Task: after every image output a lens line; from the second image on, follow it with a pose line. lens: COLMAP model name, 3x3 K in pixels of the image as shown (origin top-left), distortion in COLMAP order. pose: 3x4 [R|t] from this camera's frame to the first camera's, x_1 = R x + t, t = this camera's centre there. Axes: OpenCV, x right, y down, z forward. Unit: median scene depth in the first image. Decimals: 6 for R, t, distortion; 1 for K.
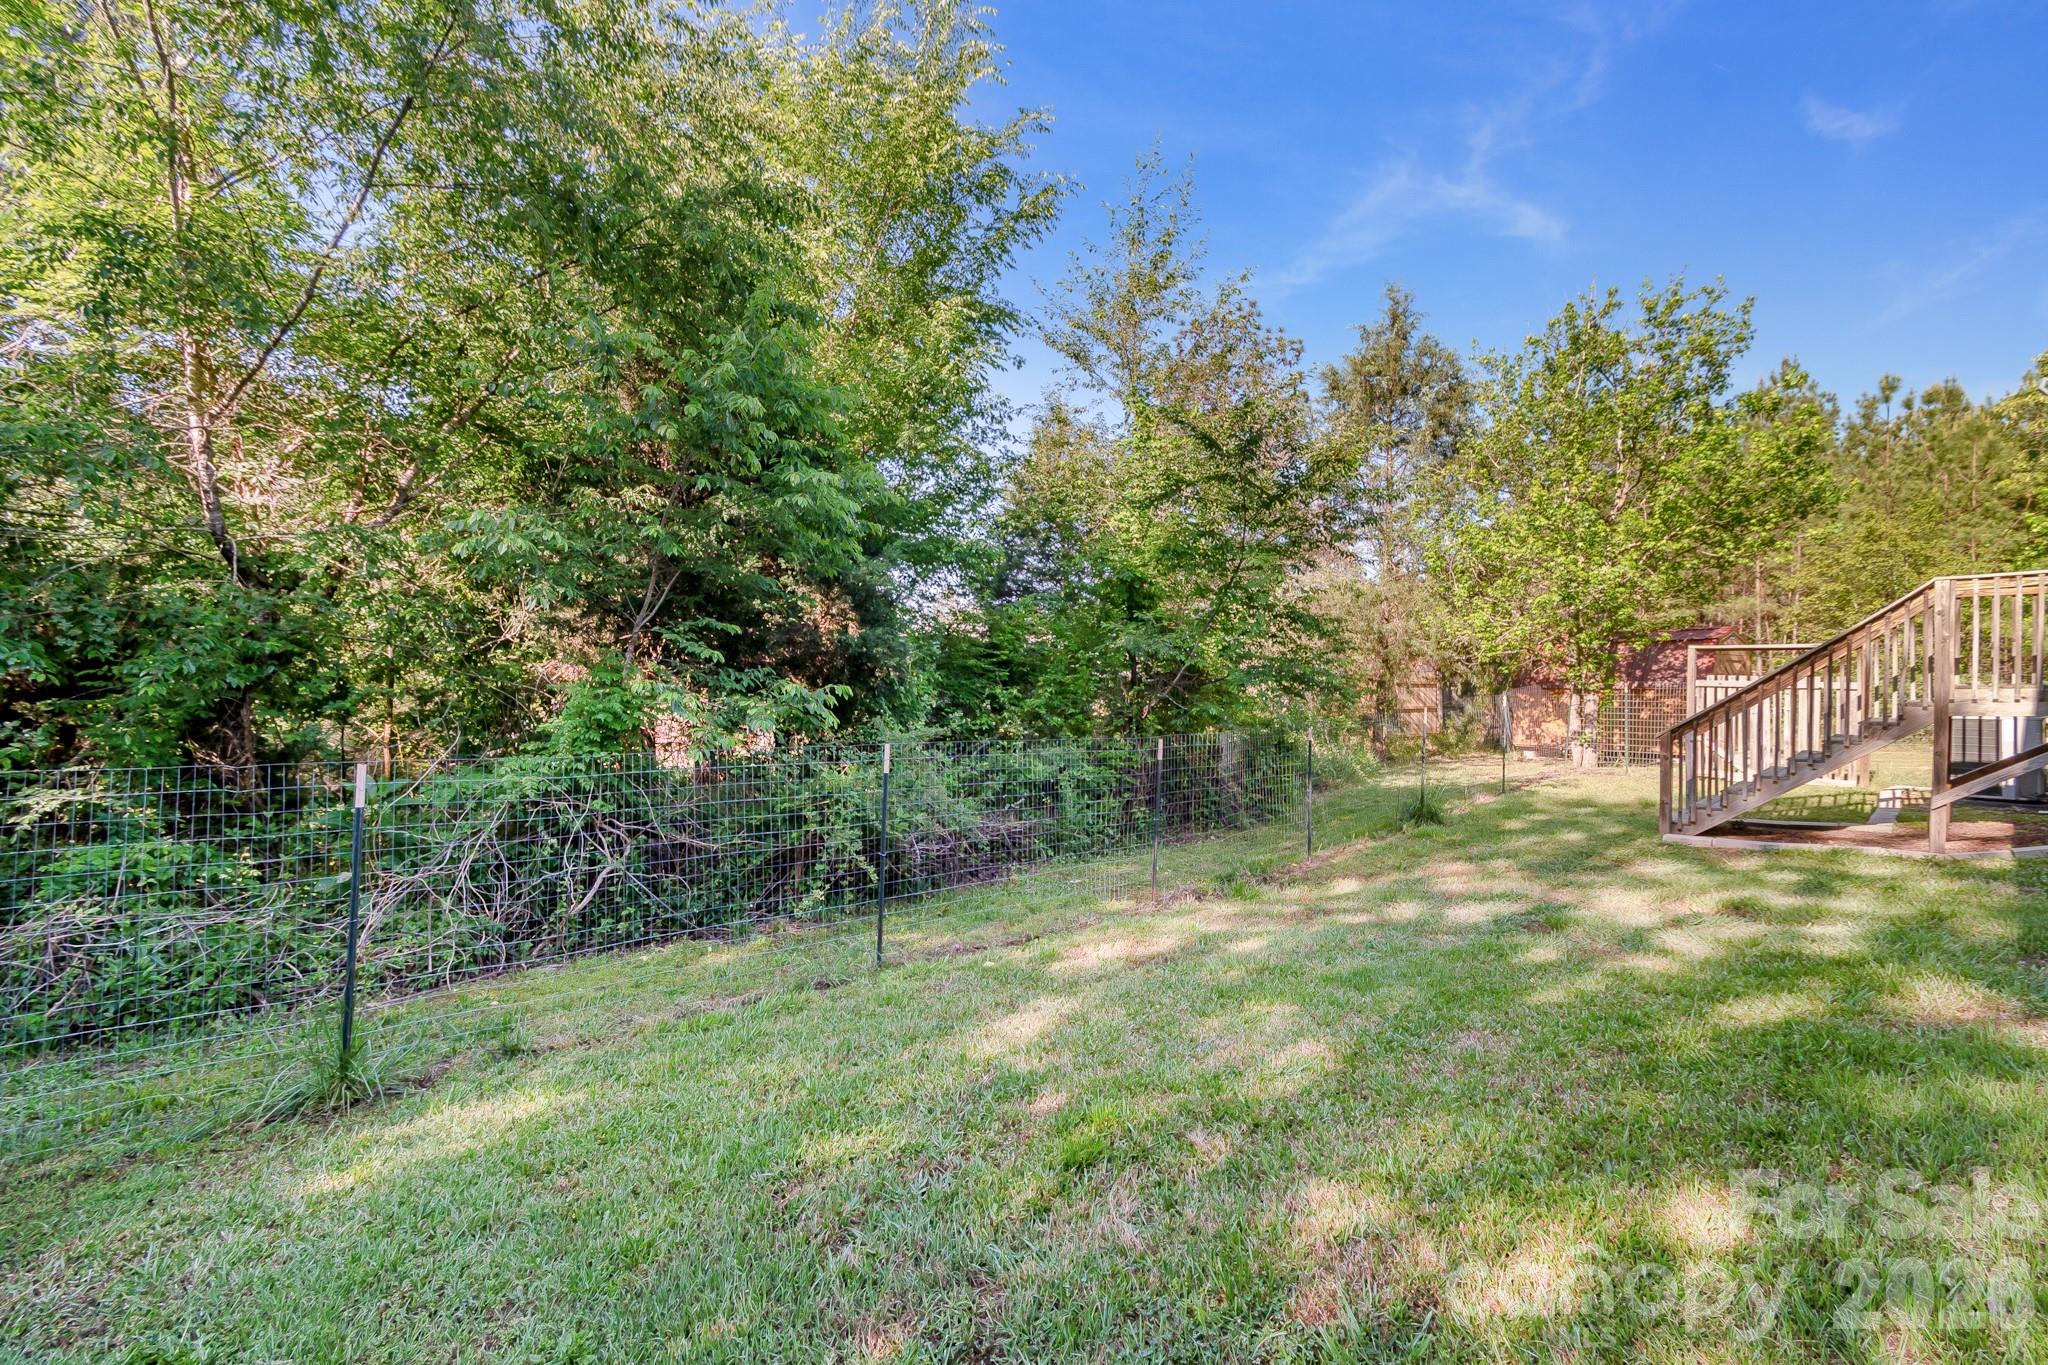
lens RADIAL K [[936.8, 0, 1024.0], [0, 936.8, 682.5], [0, 0, 1]] dist [-0.000404, -0.000042]
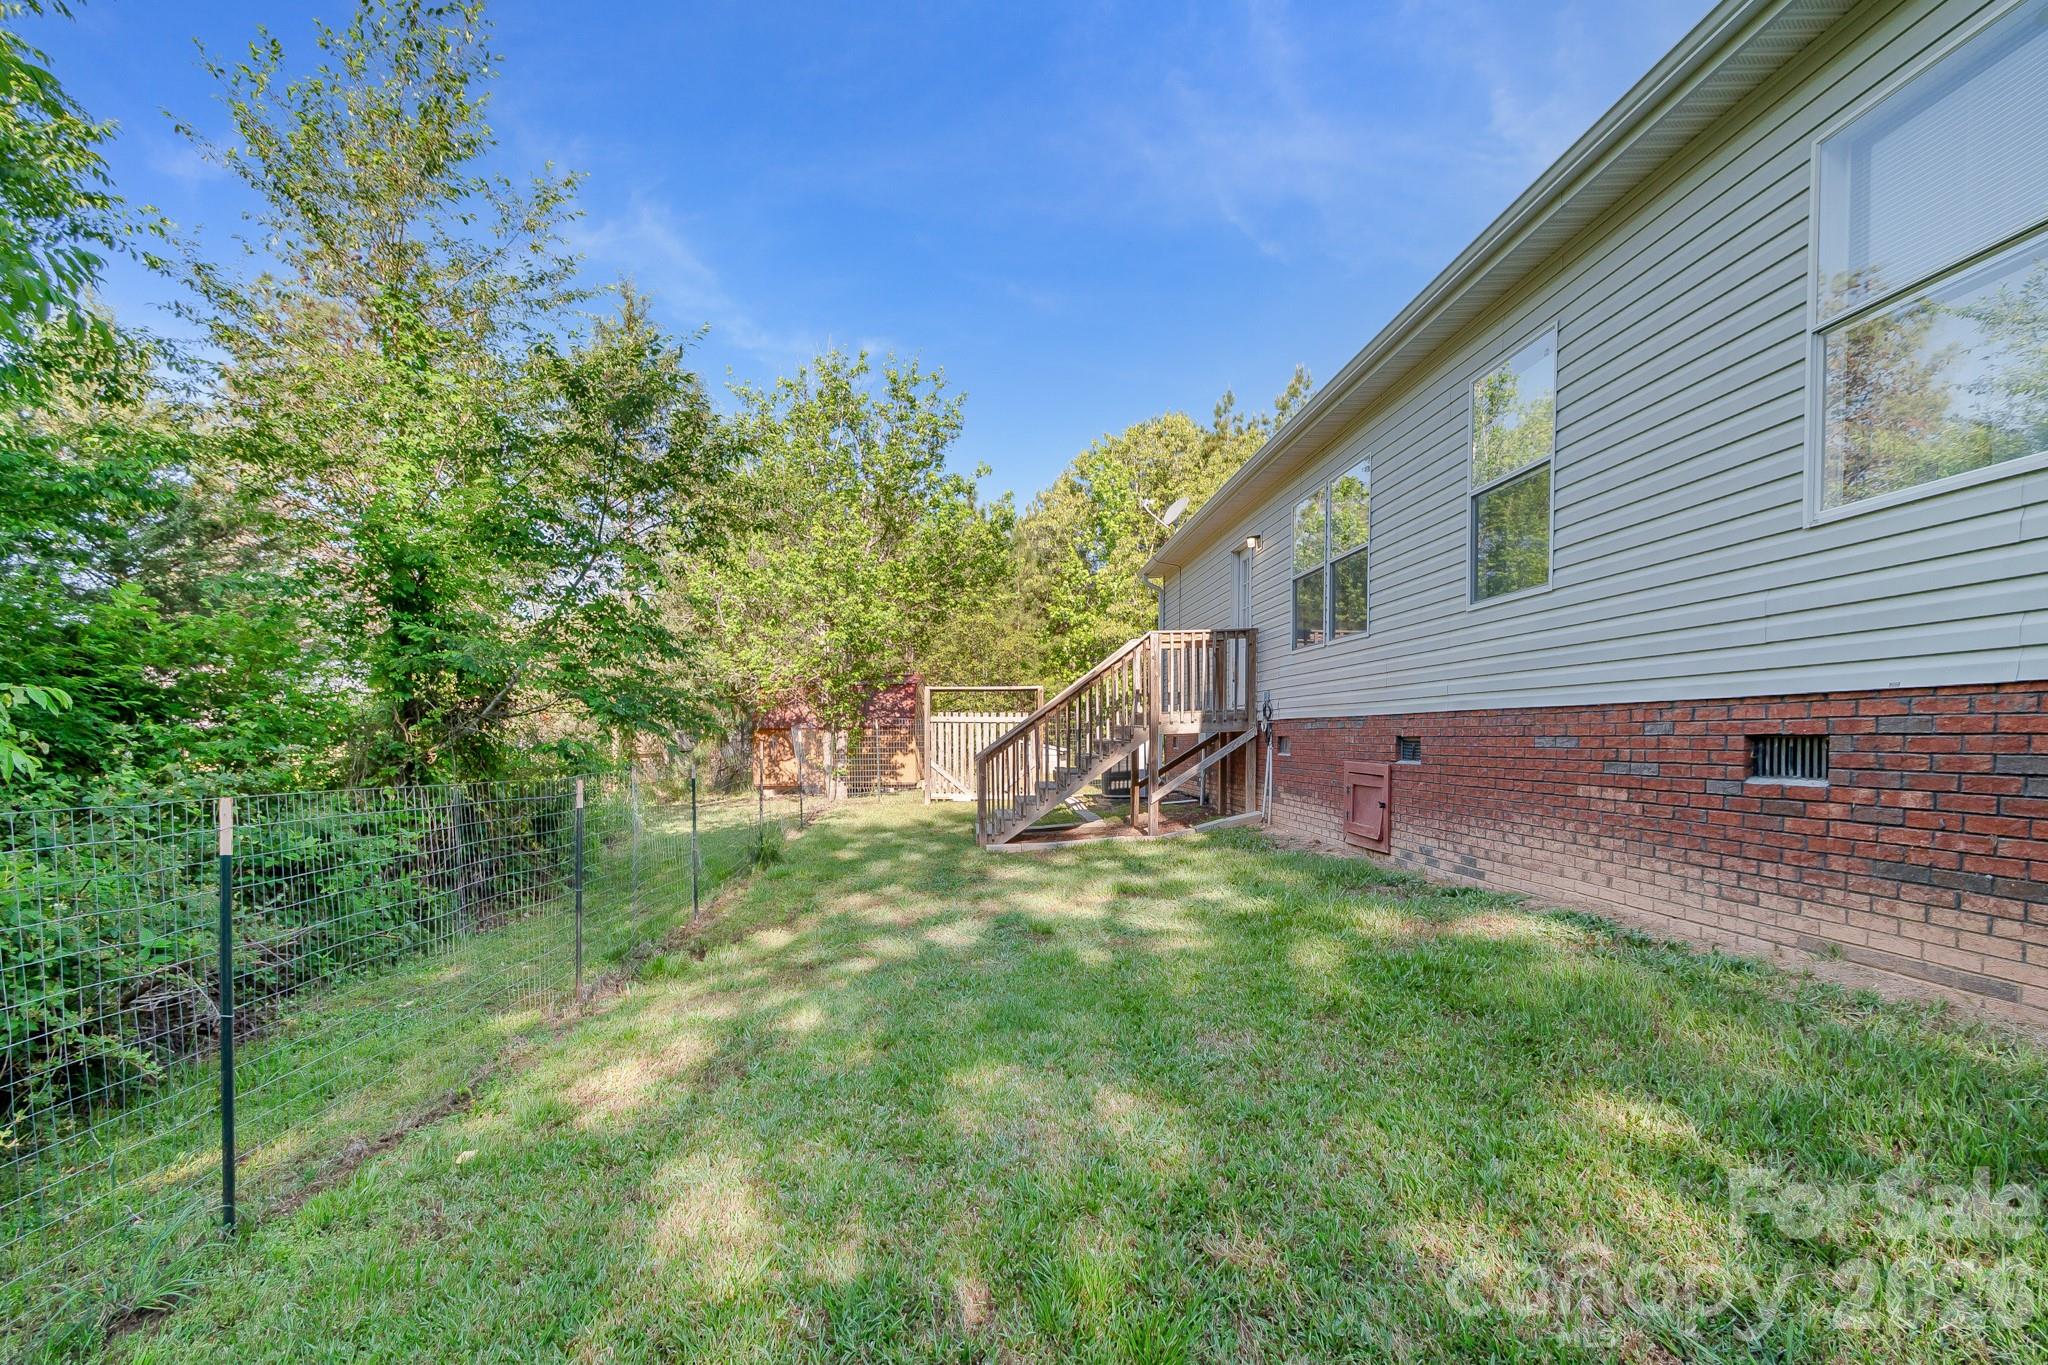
lens RADIAL K [[956.1, 0, 1020.2], [0, 956.1, 765.8], [0, 0, 1]] dist [-0.000288, -0.000917]
pose [[0.644682, -0.036585, 0.763575, -0.116855], [0.013237, 0.999239, 0.036700, 0.016323], [-0.764336, -0.013552, 0.644675, 0.151758]]
